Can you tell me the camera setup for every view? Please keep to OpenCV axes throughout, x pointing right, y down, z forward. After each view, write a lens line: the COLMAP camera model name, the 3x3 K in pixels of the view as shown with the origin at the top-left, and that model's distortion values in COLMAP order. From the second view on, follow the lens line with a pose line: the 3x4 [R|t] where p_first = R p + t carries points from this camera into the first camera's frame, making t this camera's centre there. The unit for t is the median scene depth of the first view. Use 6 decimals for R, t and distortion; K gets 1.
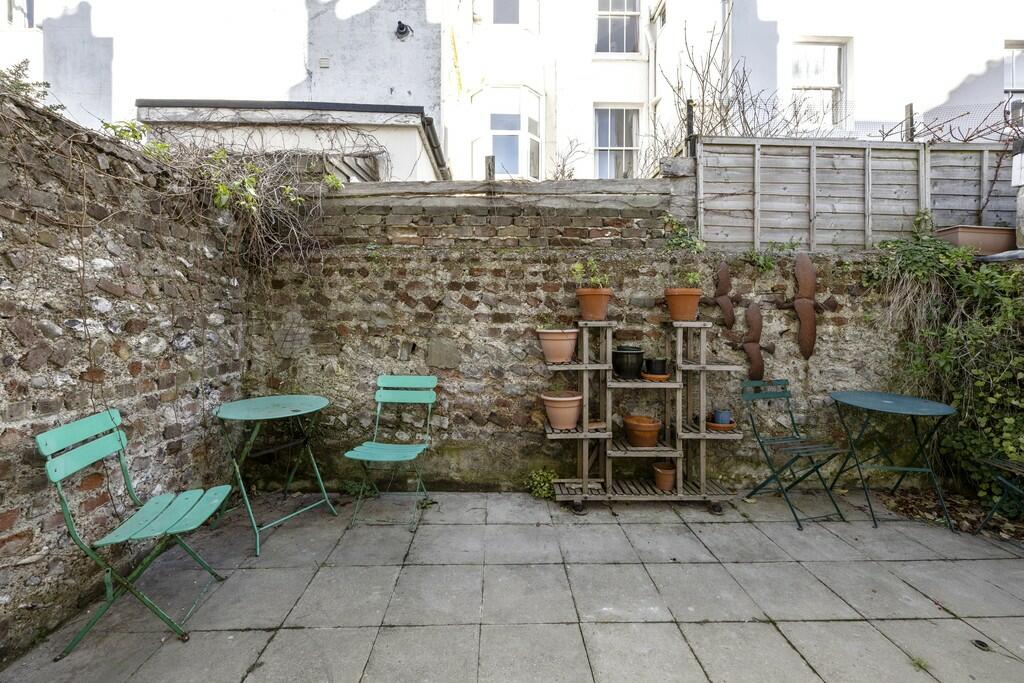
lens RADIAL K [[430.8, 0, 503.8], [0, 430.8, 316.2], [0, 0, 1]] dist [-0.014363, -0.000127]
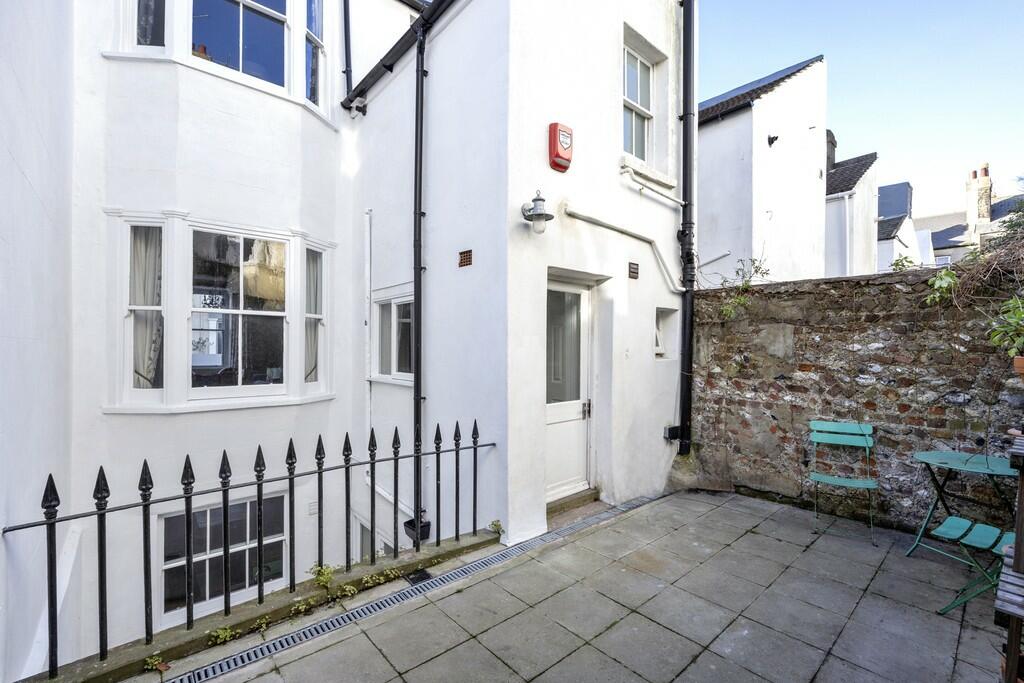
lens RADIAL K [[430.8, 0, 513.4], [0, 430.8, 346.1], [0, 0, 1]] dist [-0.014363, -0.000127]
pose [[-0.771883, -0.004063, -0.635752, 1.422567], [-0.009736, 0.999938, 0.005431, -0.115426], [0.635690, 0.010381, -0.771875, 1.412864]]
